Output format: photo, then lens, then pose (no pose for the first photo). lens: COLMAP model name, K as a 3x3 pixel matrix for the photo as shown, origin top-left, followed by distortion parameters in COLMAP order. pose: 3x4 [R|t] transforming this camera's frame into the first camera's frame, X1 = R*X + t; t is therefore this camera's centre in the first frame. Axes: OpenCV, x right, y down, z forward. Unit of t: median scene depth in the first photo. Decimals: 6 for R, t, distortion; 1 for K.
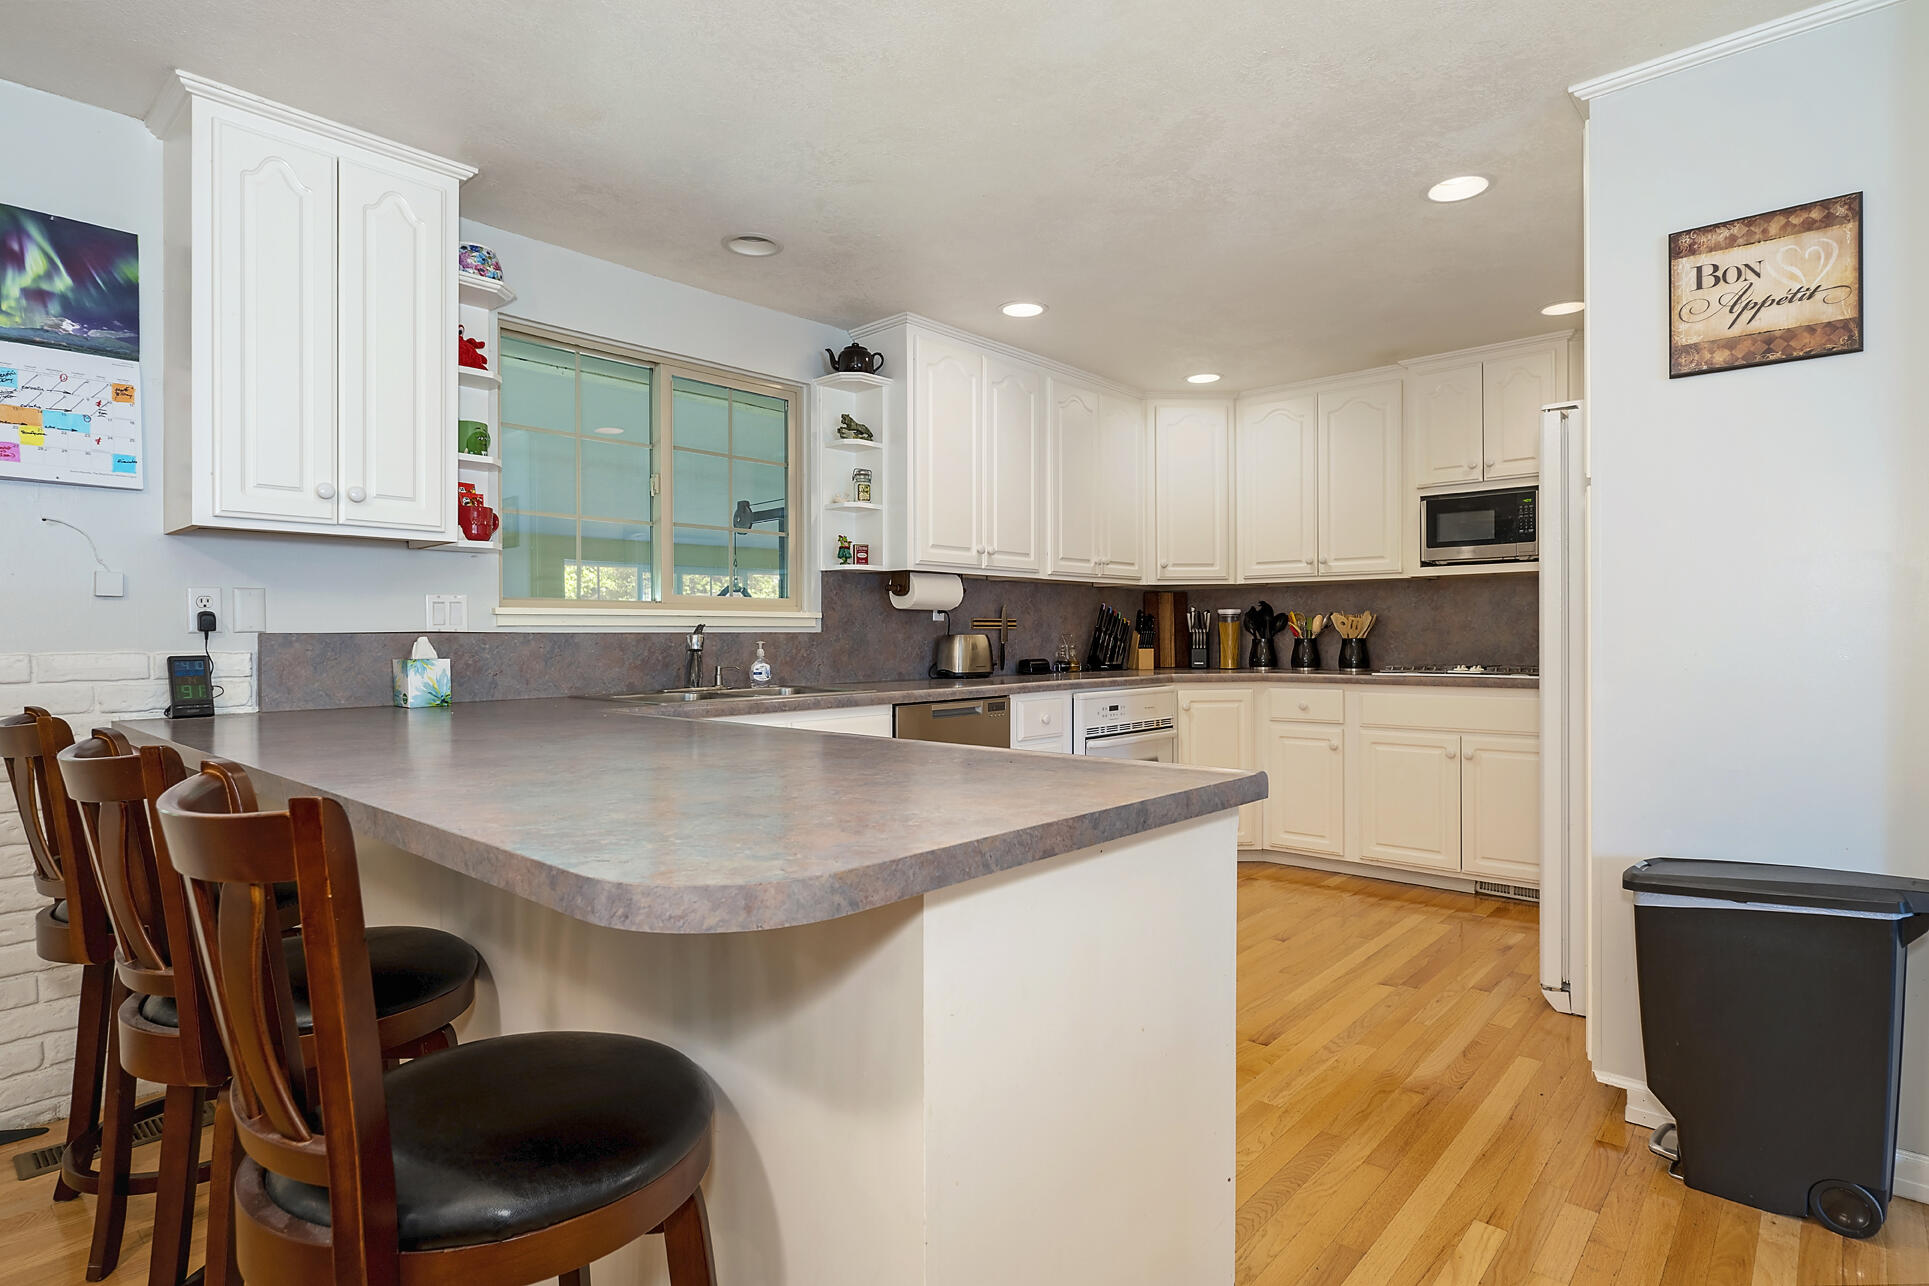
lens RADIAL K [[997.2, 0, 973.8], [0, 997.2, 638.4], [0, 0, 1]] dist [-0.001540, -0.000894]
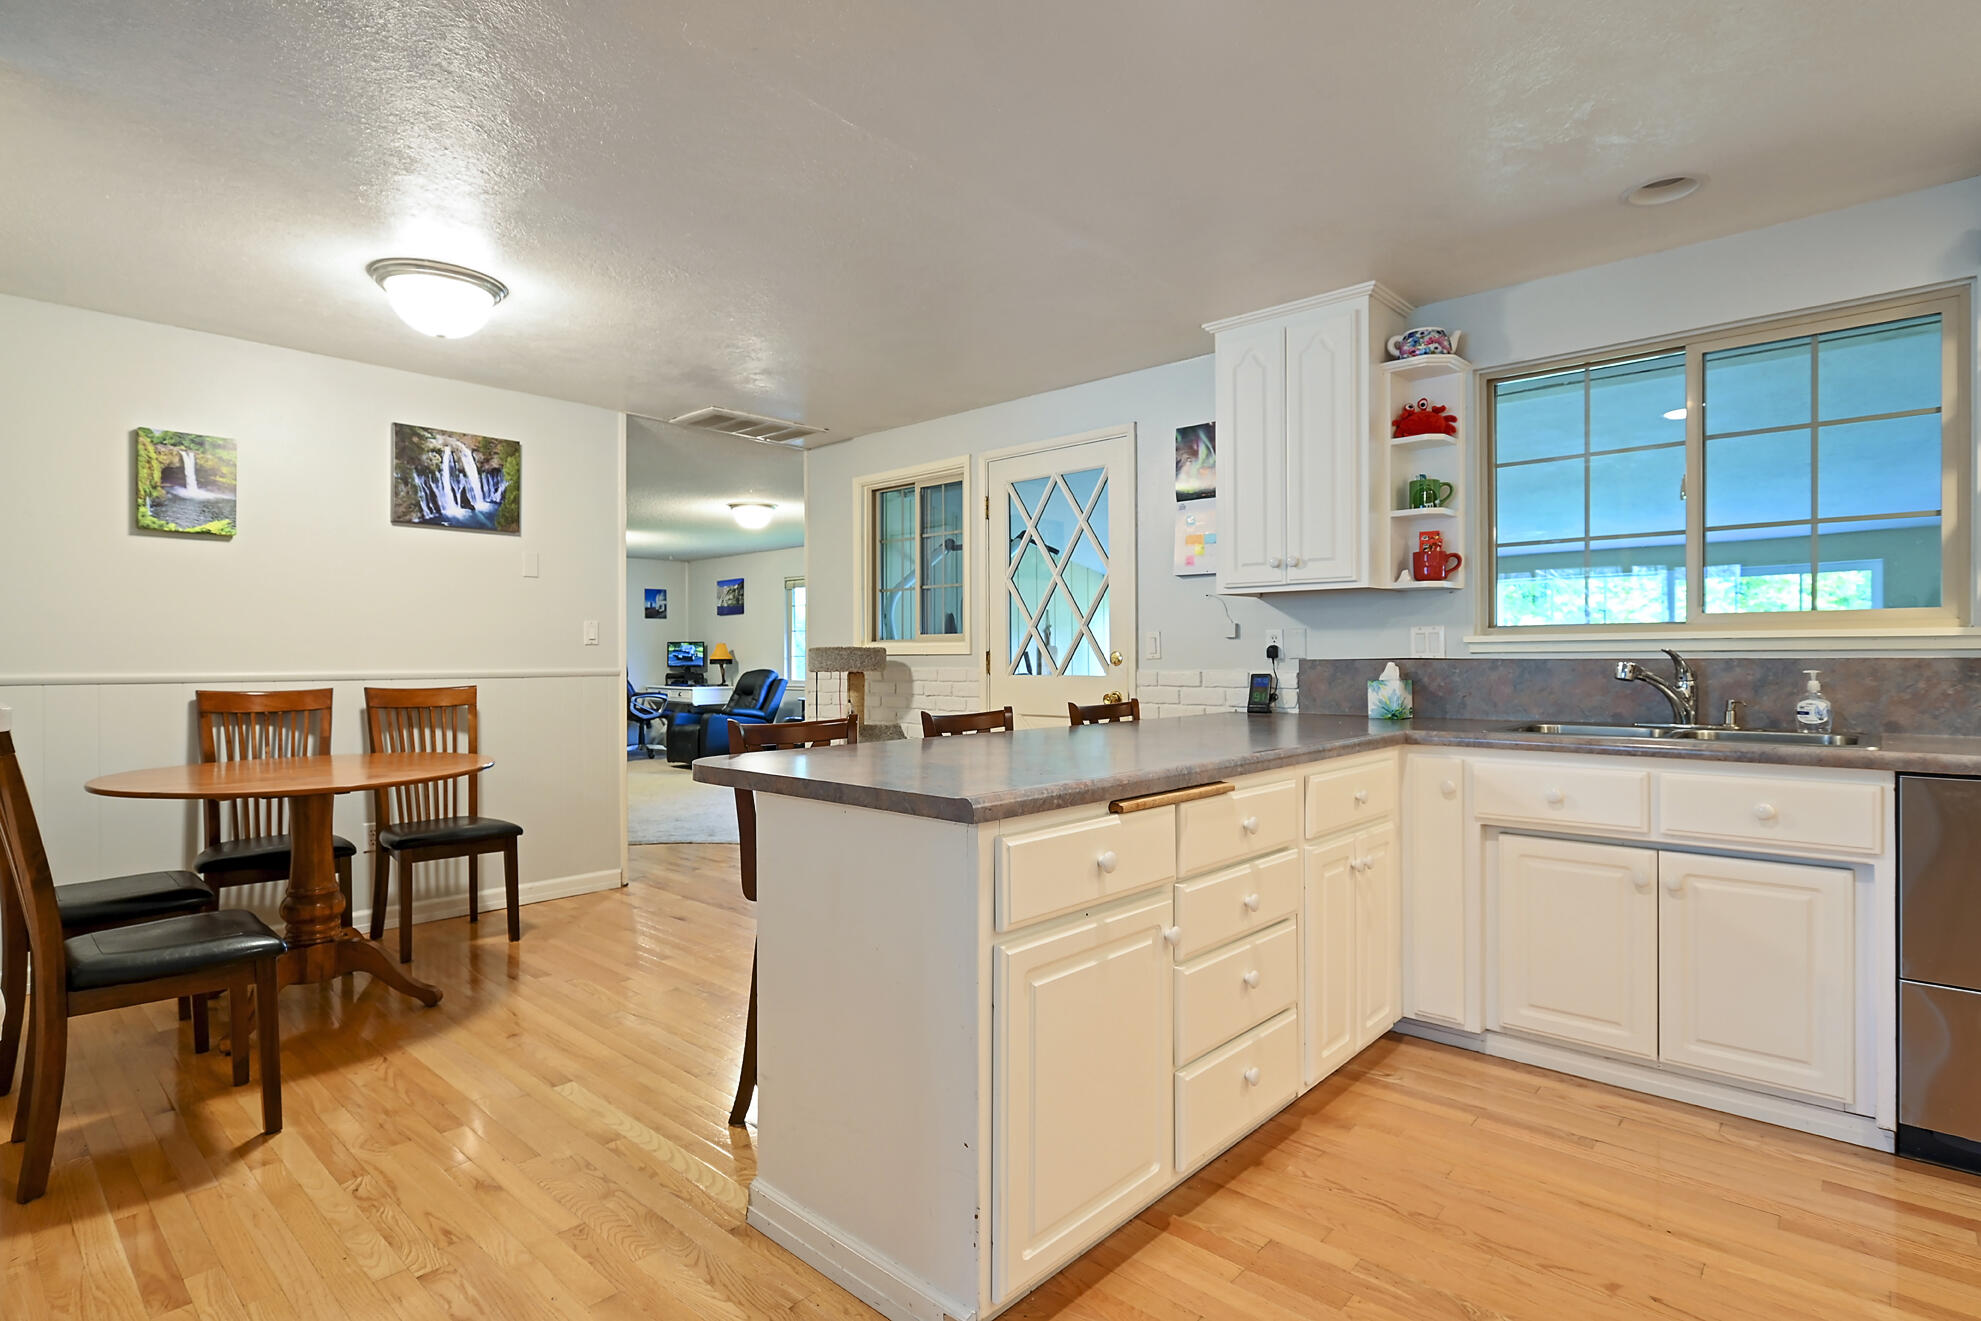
lens RADIAL K [[1024.1, 0, 1000.0], [0, 1024.1, 655.8], [0, 0, 1]] dist [-0.001540, -0.000894]
pose [[-0.036965, -0.000142, -0.999317, 0.621706], [-0.001511, 0.999999, -0.000086, -0.007430], [0.999315, 0.001507, -0.036965, 0.470391]]
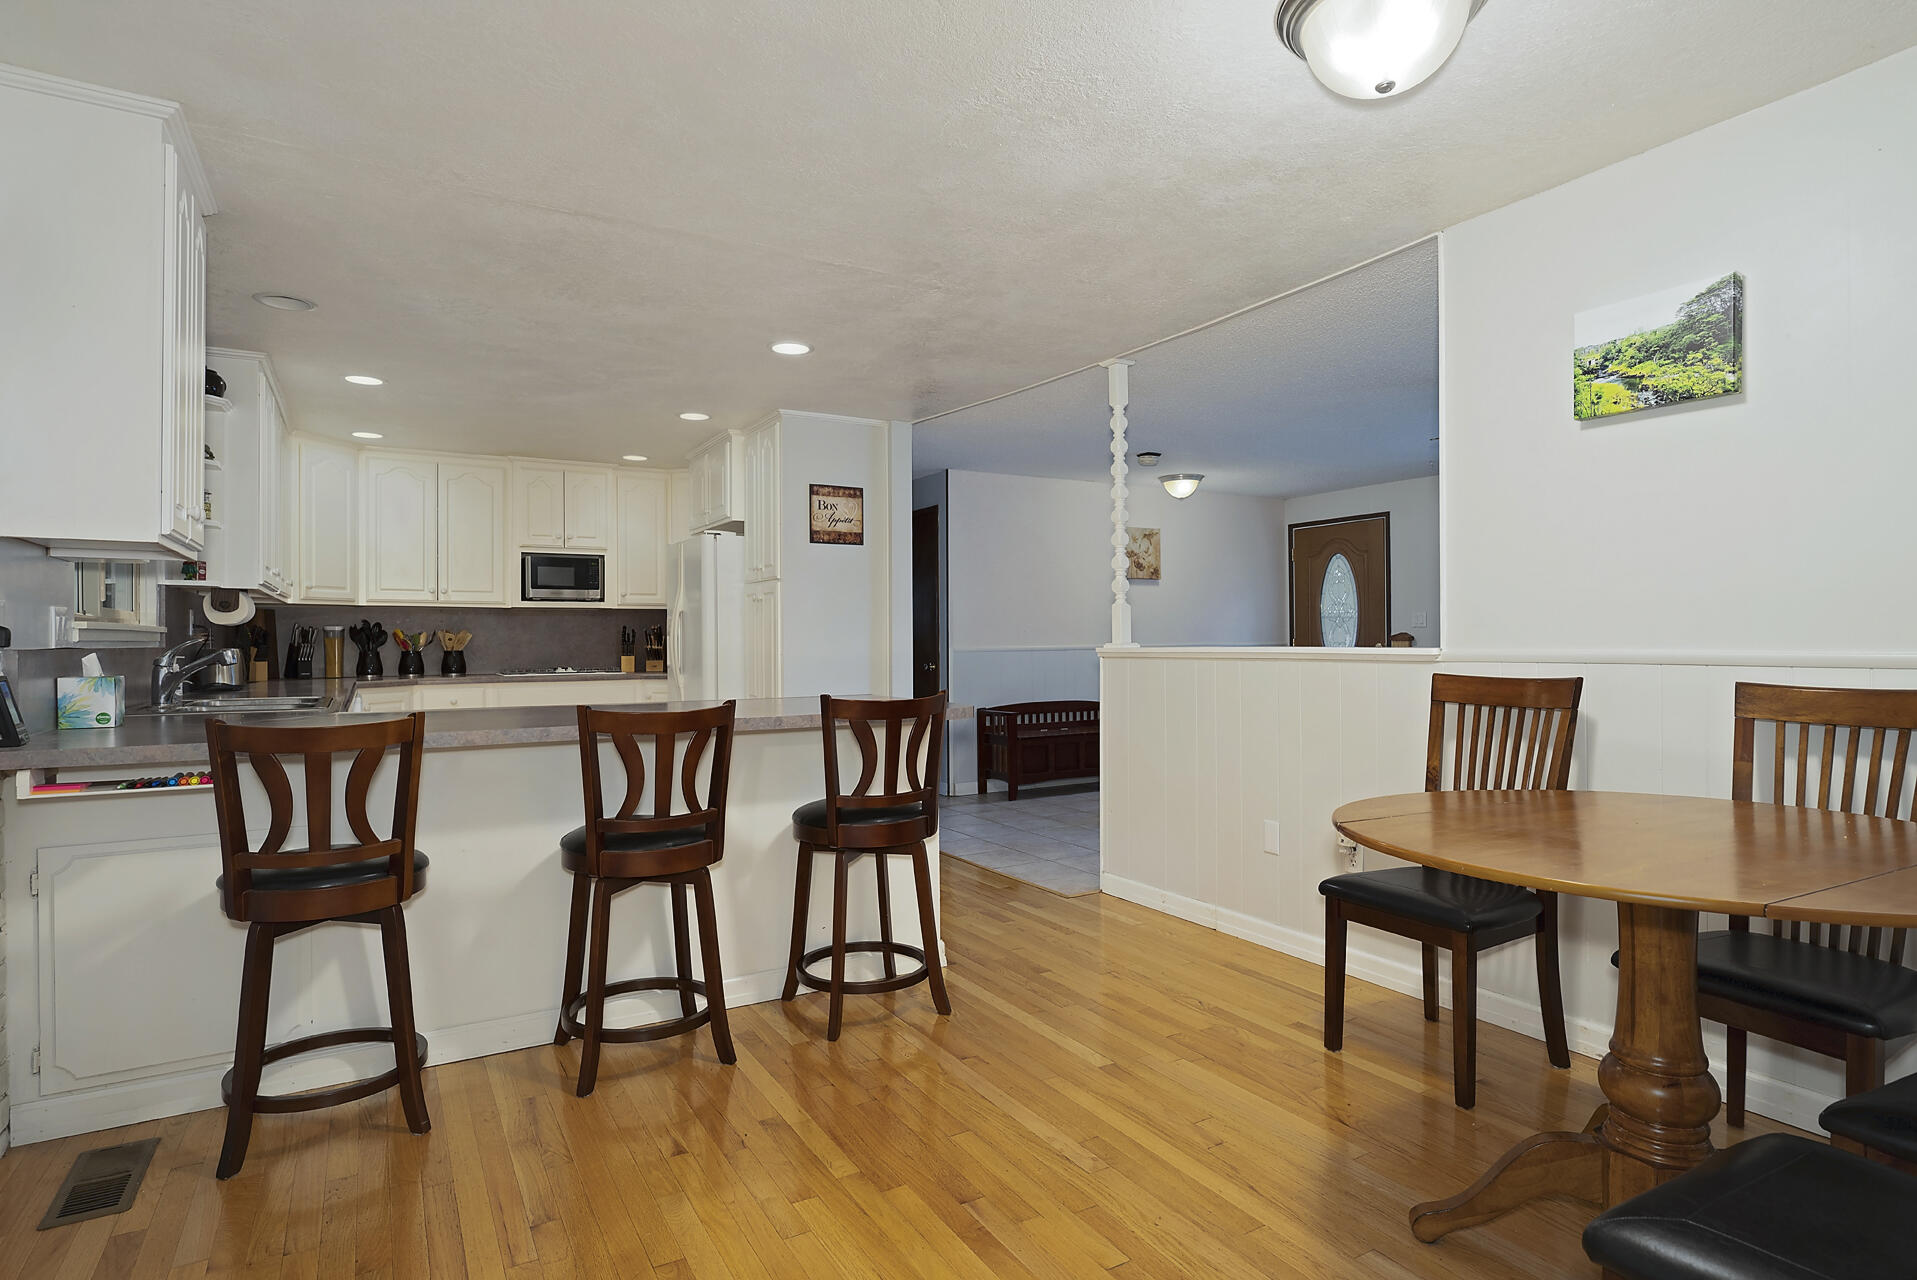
lens RADIAL K [[991.0, 0, 967.7], [0, 991.0, 635.5], [0, 0, 1]] dist [-0.001540, -0.000894]
pose [[0.298917, 0.008868, 0.954238, -1.049337], [0.007262, 0.999907, -0.011567, 0.000061], [-0.954251, 0.010387, 0.298825, -0.069948]]
